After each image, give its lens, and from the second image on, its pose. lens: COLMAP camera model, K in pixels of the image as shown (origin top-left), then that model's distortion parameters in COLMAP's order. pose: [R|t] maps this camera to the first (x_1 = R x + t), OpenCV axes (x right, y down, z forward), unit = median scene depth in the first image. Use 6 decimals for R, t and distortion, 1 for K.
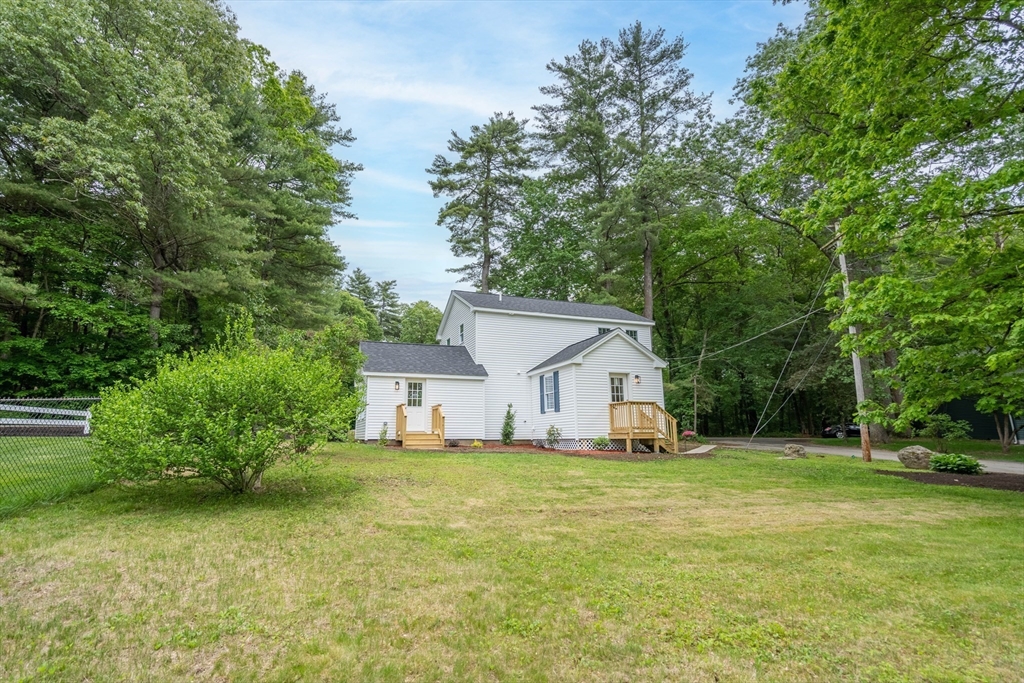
lens RADIAL K [[472.2, 0, 507.0], [0, 472.2, 340.6], [0, 0, 1]] dist [-0.005597, 0.000887]
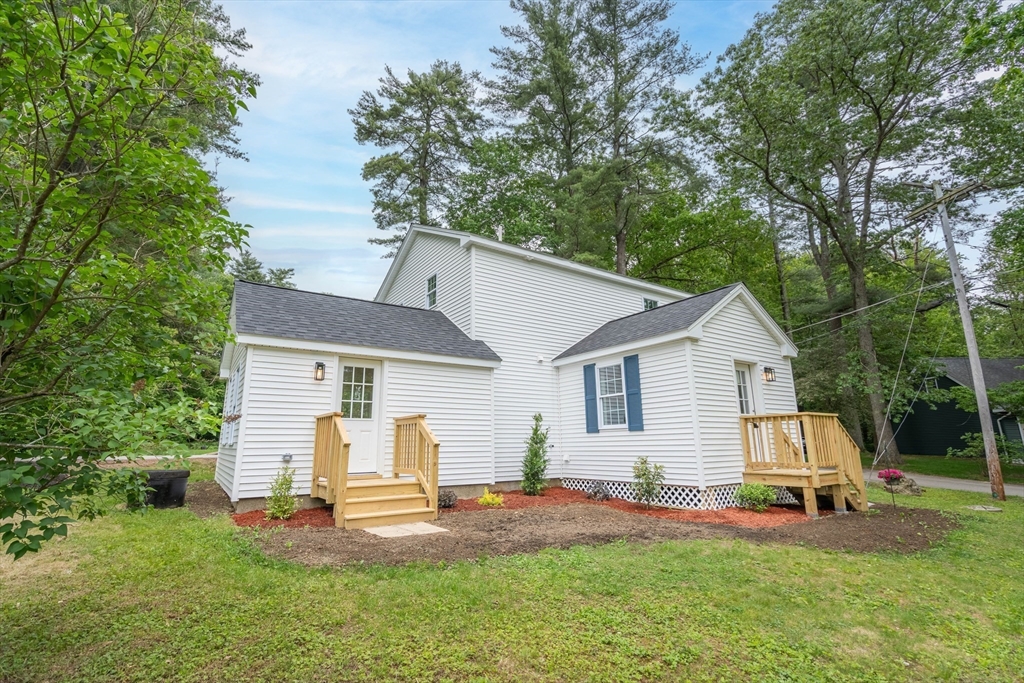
lens RADIAL K [[472.2, 0, 519.7], [0, 472.2, 342.8], [0, 0, 1]] dist [-0.005597, 0.000887]
pose [[0.973745, 0.045914, 0.222965, -0.123976], [-0.042761, 0.998906, -0.018951, 0.057333], [-0.223591, 0.008919, 0.974642, 0.434814]]
